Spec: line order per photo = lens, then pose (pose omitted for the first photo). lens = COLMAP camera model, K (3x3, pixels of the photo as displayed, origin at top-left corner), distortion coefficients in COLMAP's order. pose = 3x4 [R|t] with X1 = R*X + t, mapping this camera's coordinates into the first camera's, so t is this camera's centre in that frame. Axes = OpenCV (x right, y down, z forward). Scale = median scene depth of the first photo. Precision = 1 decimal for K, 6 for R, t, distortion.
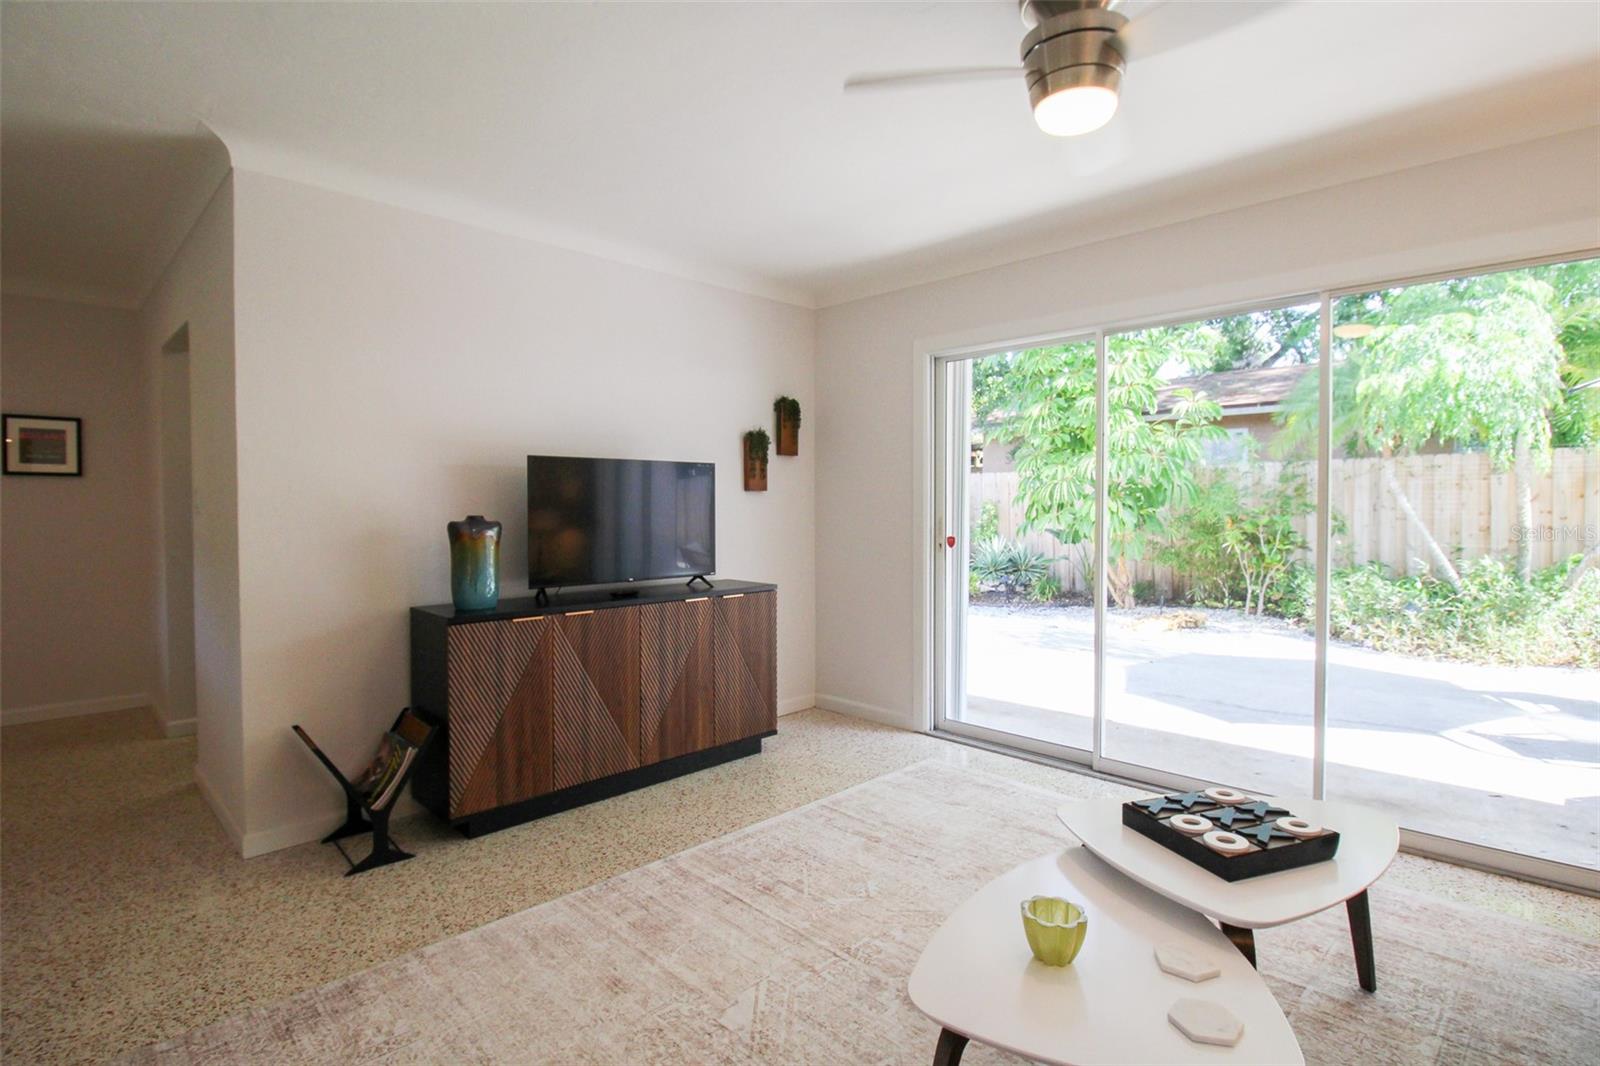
lens RADIAL K [[784.0, 0, 807.7], [0, 784.0, 528.4], [0, 0, 1]] dist [-0.006957, -0.006651]
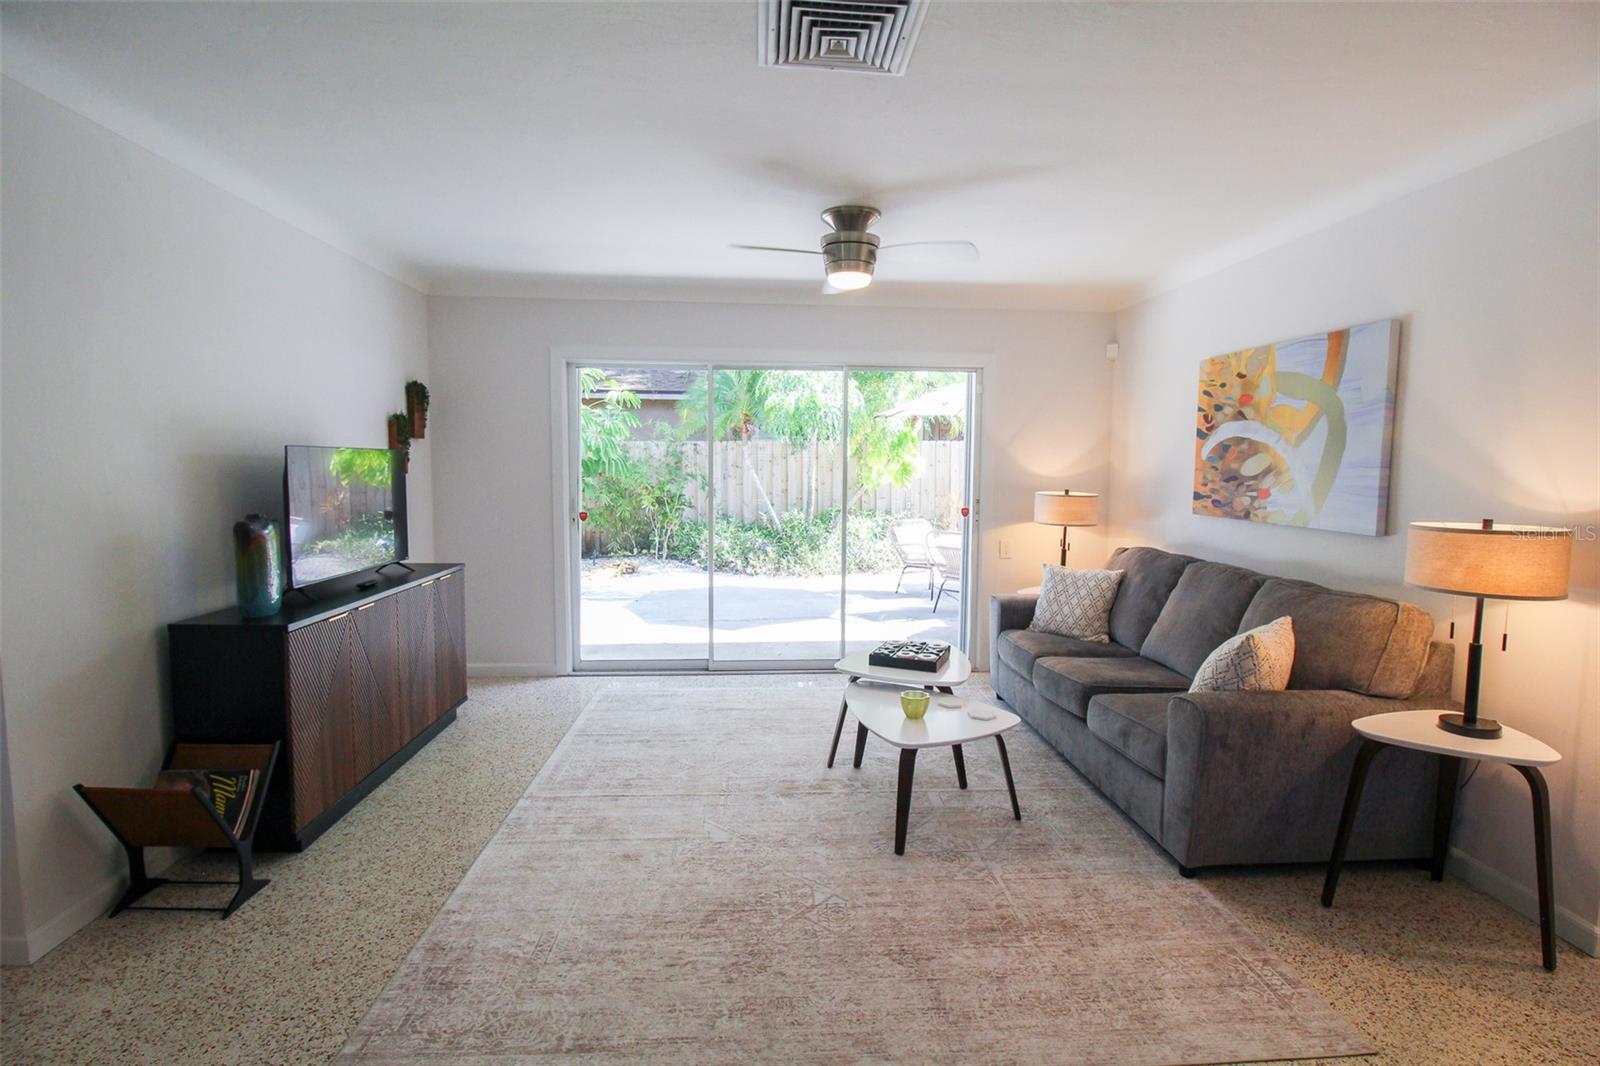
lens RADIAL K [[762.9, 0, 795.4], [0, 762.9, 532.4], [0, 0, 1]] dist [-0.000585, -0.012811]
pose [[0.665556, -0.058963, 0.744015, -0.560182], [0.014448, 0.997706, 0.066143, -0.038121], [-0.746208, -0.033273, 0.664881, -0.049659]]
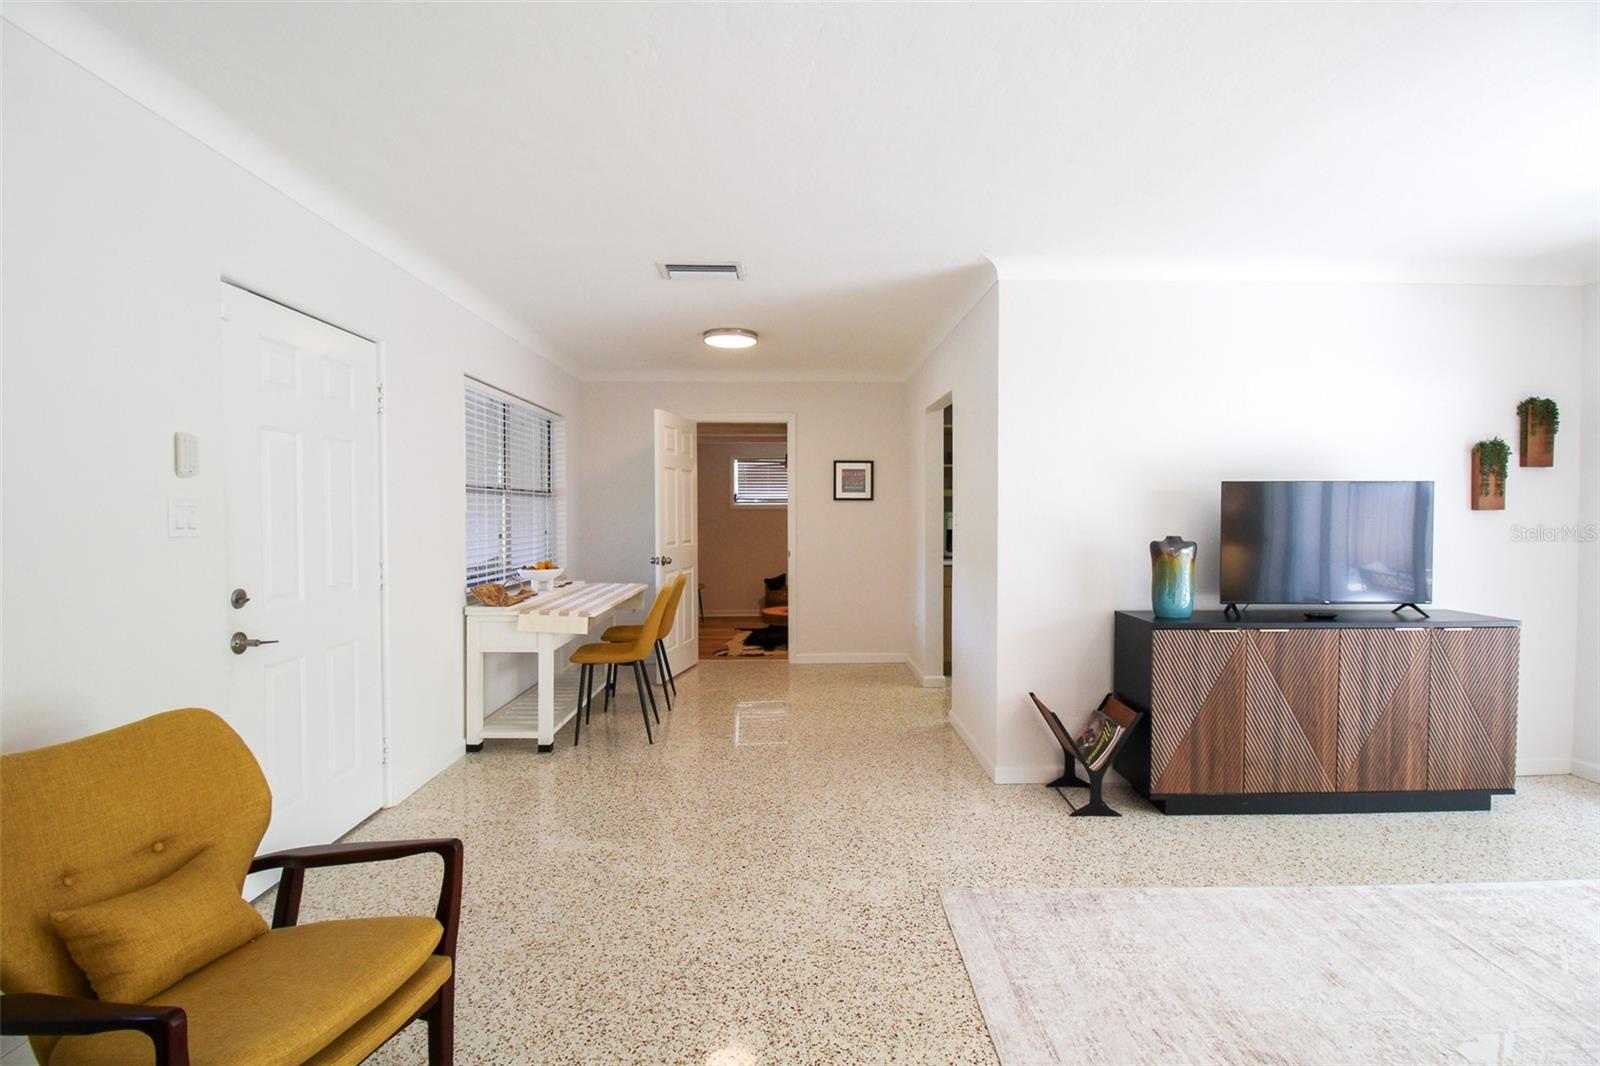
lens RADIAL K [[762.9, 0, 801.6], [0, 762.9, 530.9], [0, 0, 1]] dist [-0.000585, -0.012811]
pose [[0.713205, 0.017224, -0.700743, -0.025914], [-0.021069, 0.999773, 0.003130, -0.013374], [0.700638, 0.012532, 0.713406, -0.152130]]
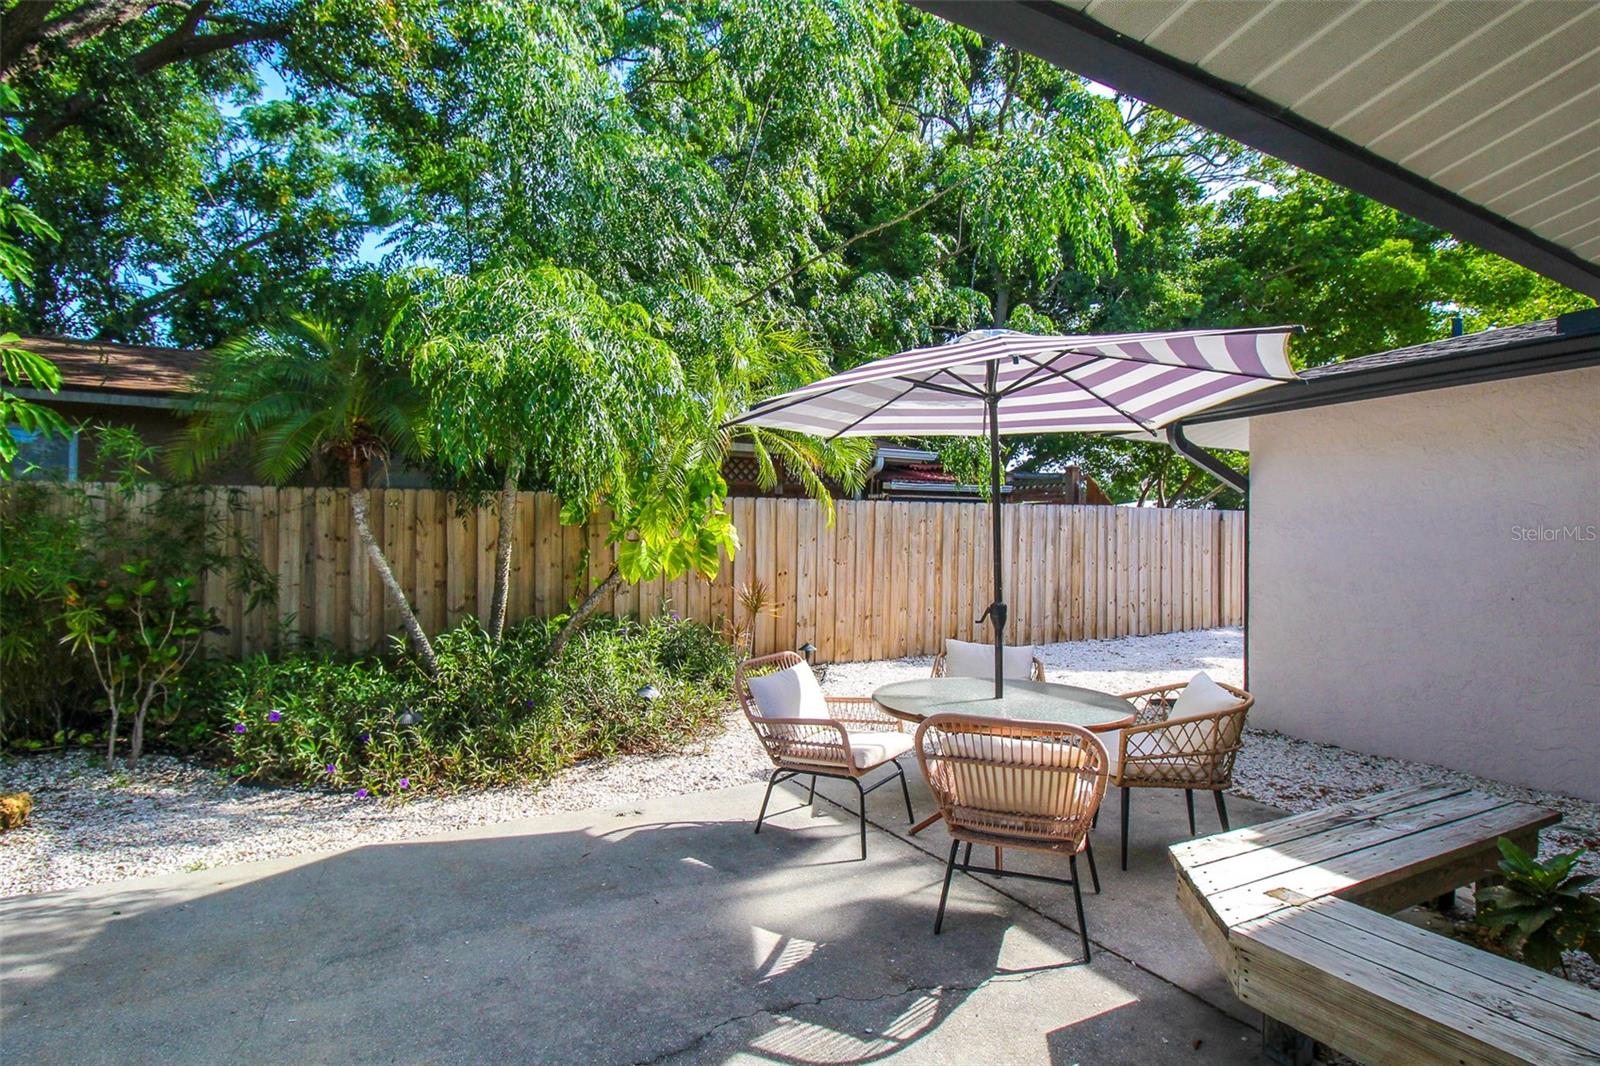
lens RADIAL K [[792.7, 0, 800.2], [0, 792.7, 531.2], [0, 0, 1]] dist [0.000265, -0.013516]
pose [[0.273666, 0.014182, 0.961720, 0.411820], [0.019650, 0.999600, -0.020332, -0.069361], [-0.961624, 0.024462, 0.273278, 0.950954]]
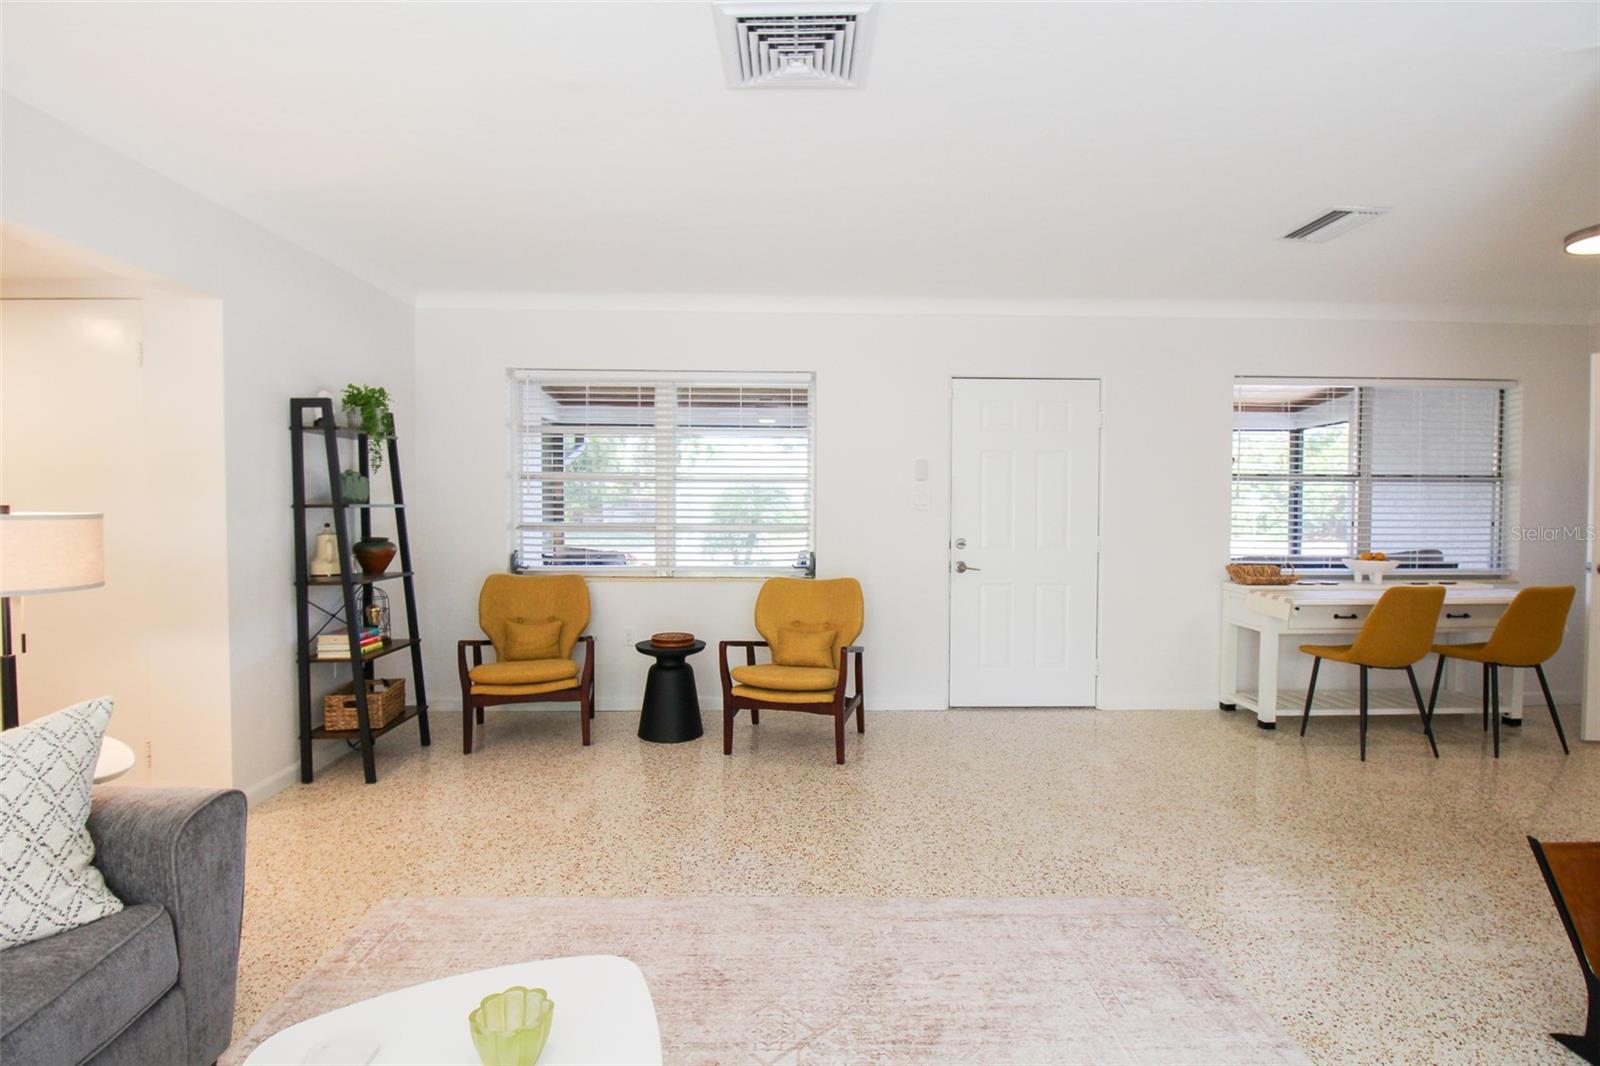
lens RADIAL K [[762.9, 0, 810.9], [0, 762.9, 542.0], [0, 0, 1]] dist [-0.000585, -0.012811]
pose [[-0.685679, 0.030558, -0.727262, 0.255311], [-0.025945, 0.997457, 0.066373, -0.022776], [0.727442, 0.064380, -0.683143, 0.678475]]
